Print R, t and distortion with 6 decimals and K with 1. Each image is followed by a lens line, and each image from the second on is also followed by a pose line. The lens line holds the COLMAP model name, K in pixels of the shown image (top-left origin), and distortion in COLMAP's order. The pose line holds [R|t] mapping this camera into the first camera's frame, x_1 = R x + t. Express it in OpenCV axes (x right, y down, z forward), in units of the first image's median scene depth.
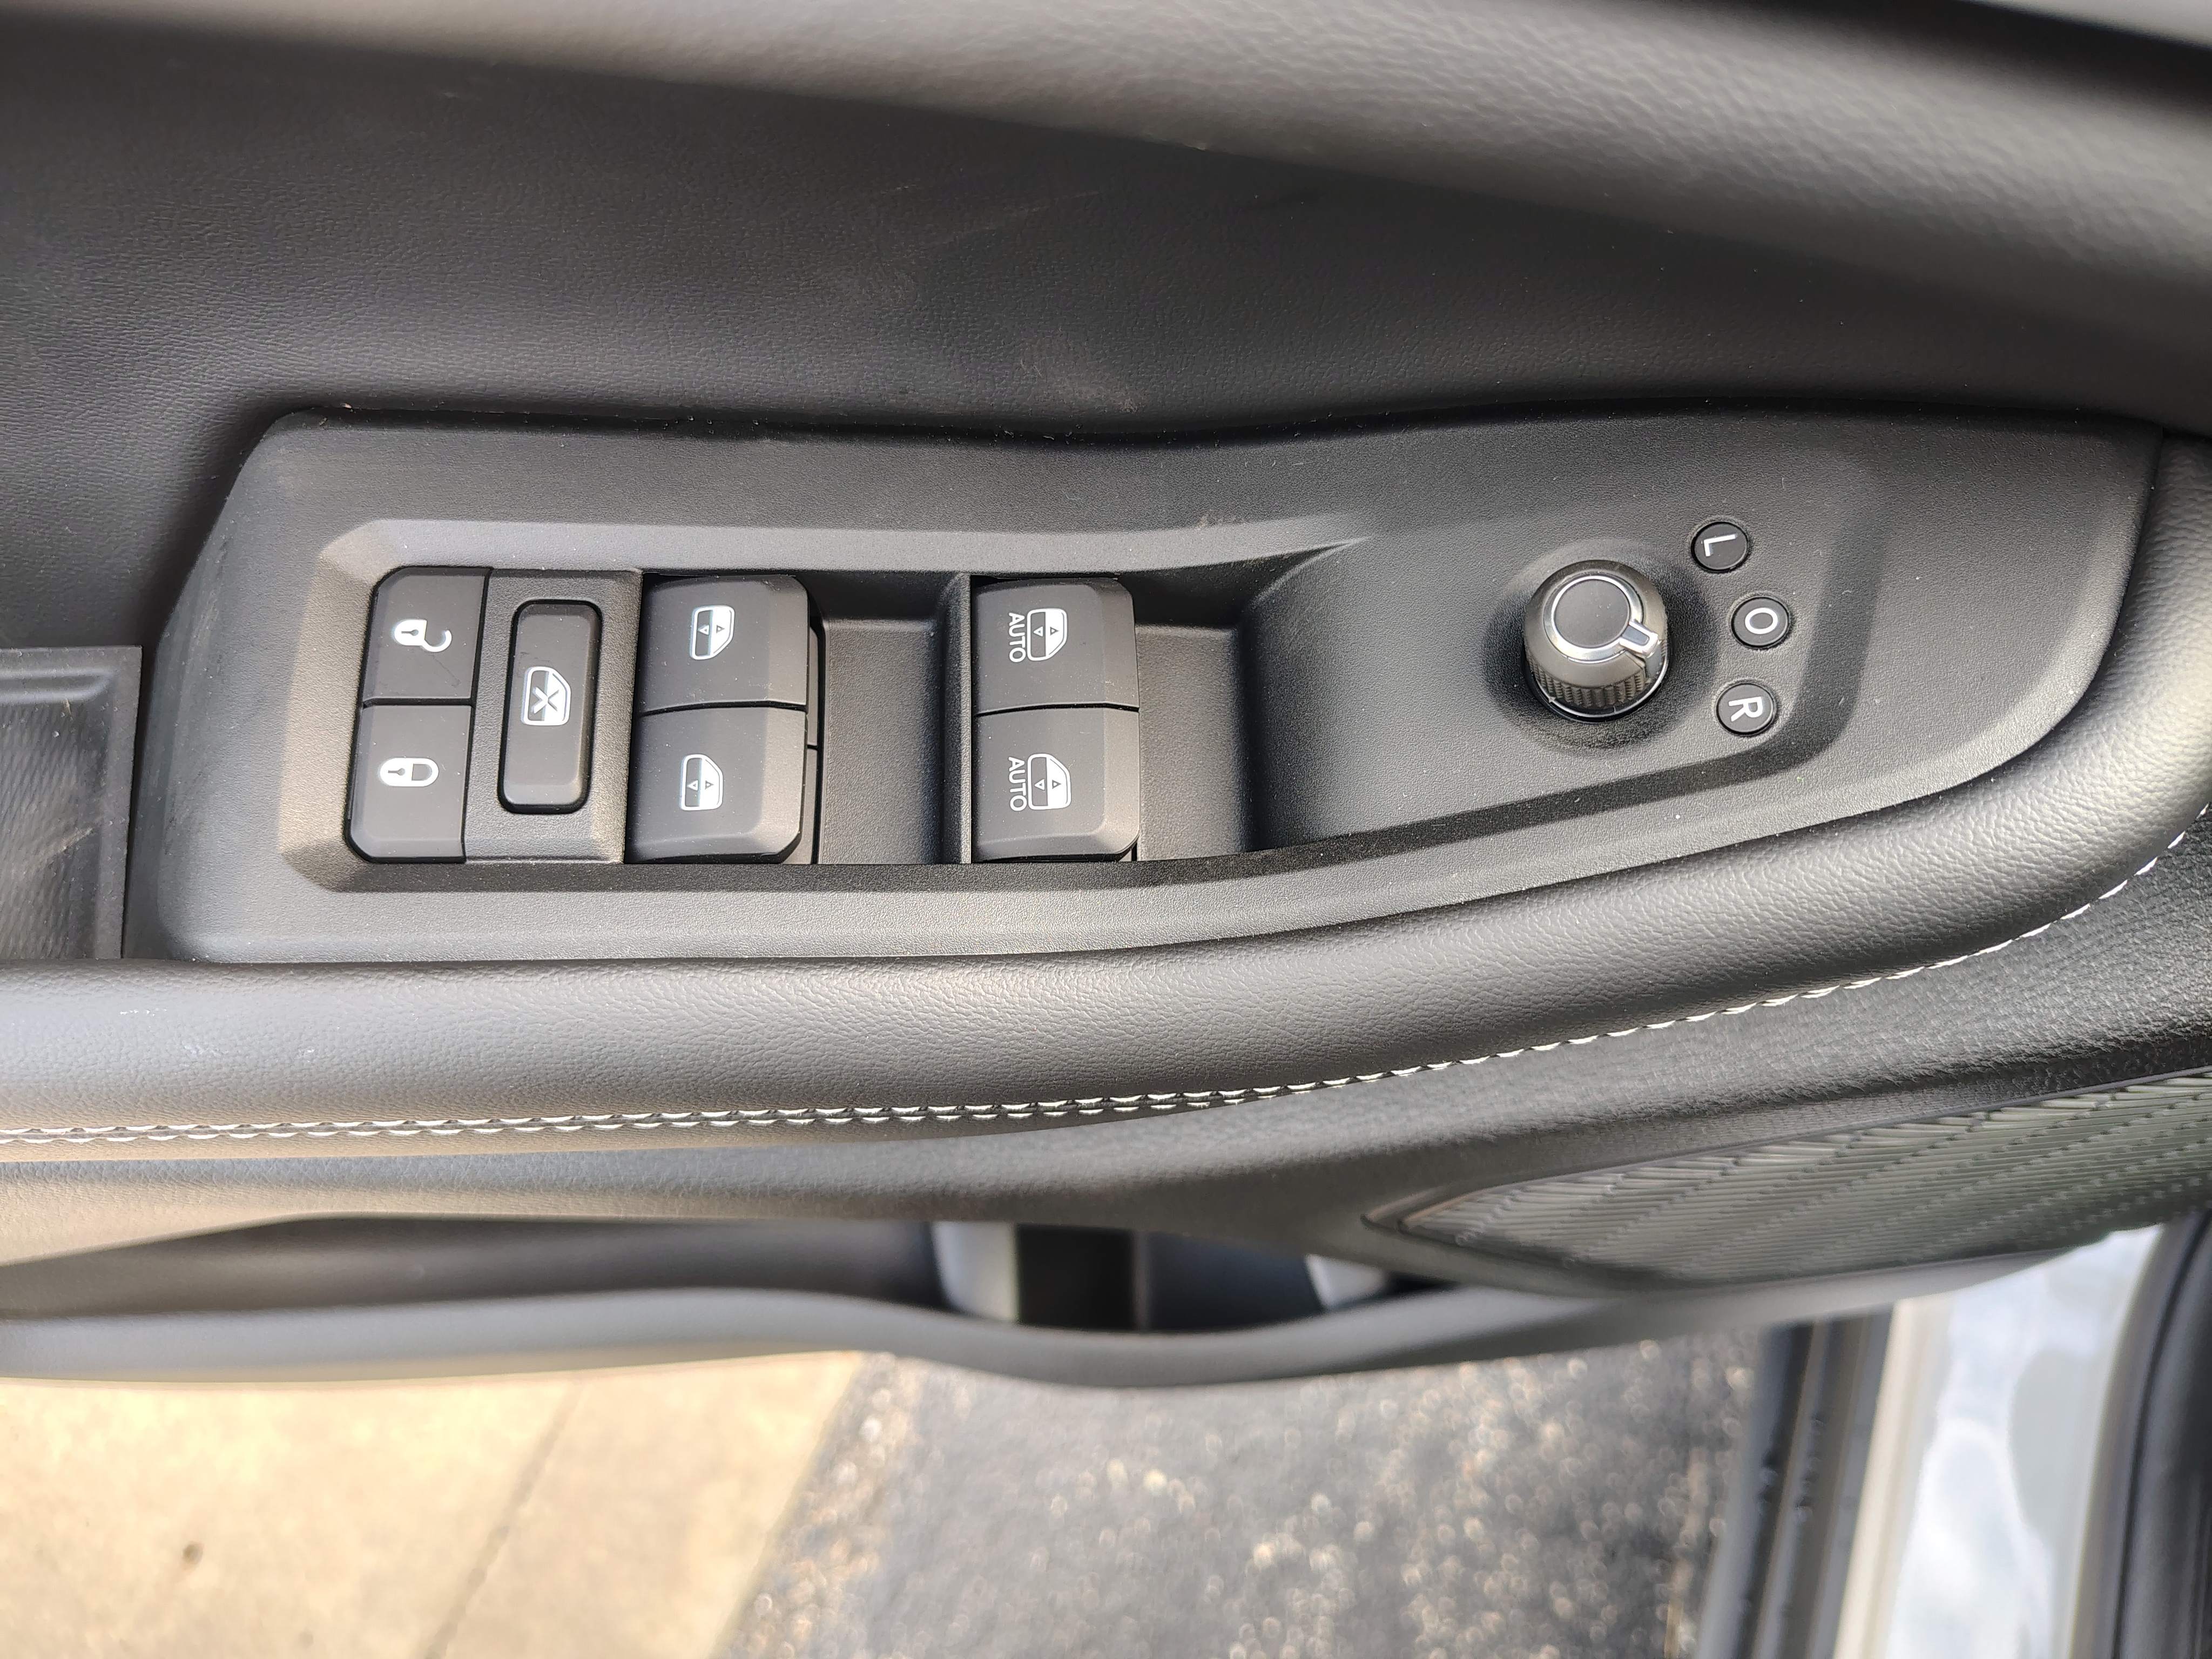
lens RADIAL K [[1556.5, 0, 1128.8], [0, 1556.5, 824.6], [0, 0, 1]] dist [-0.011456, -0.001885]
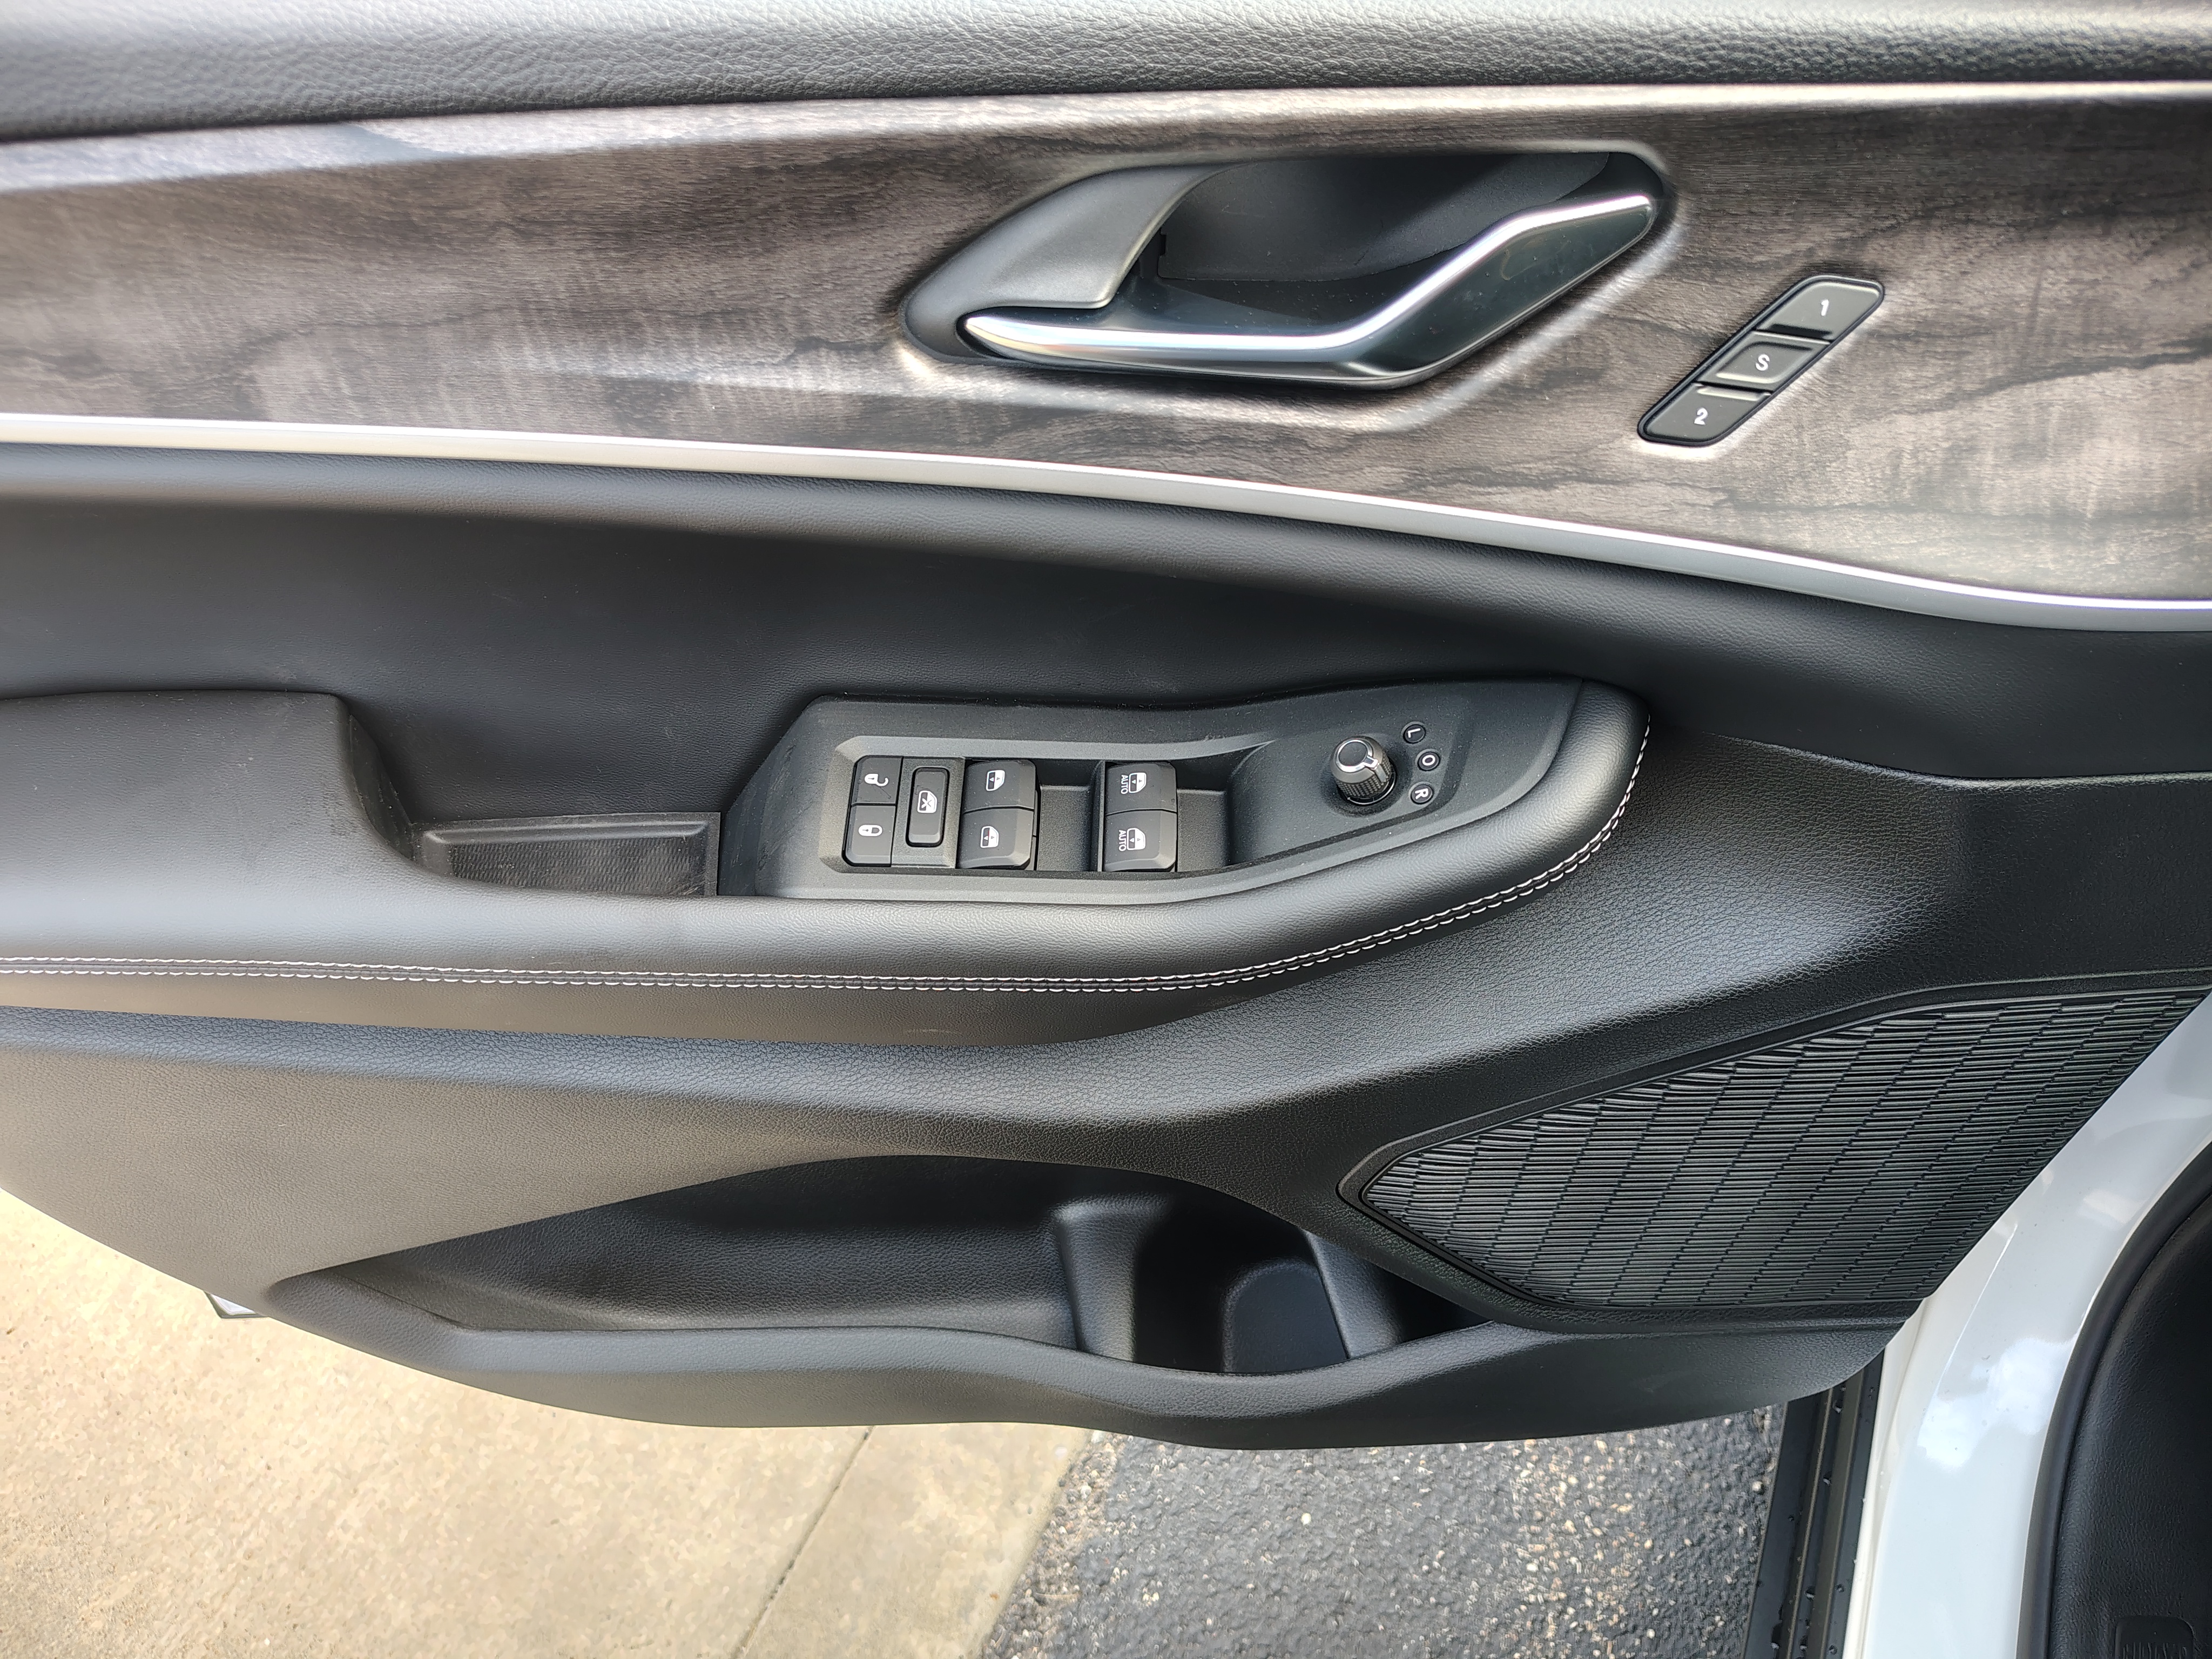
lens RADIAL K [[1523.7, 0, 1144.8], [0, 1523.7, 832.8], [0, 0, 1]] dist [0.067130, -0.080415]
pose [[0.996063, -0.005399, -0.088484, 0.163467], [-0.019065, 0.961740, -0.273298, 0.586427], [0.086574, 0.273909, 0.957851, -1.185481]]
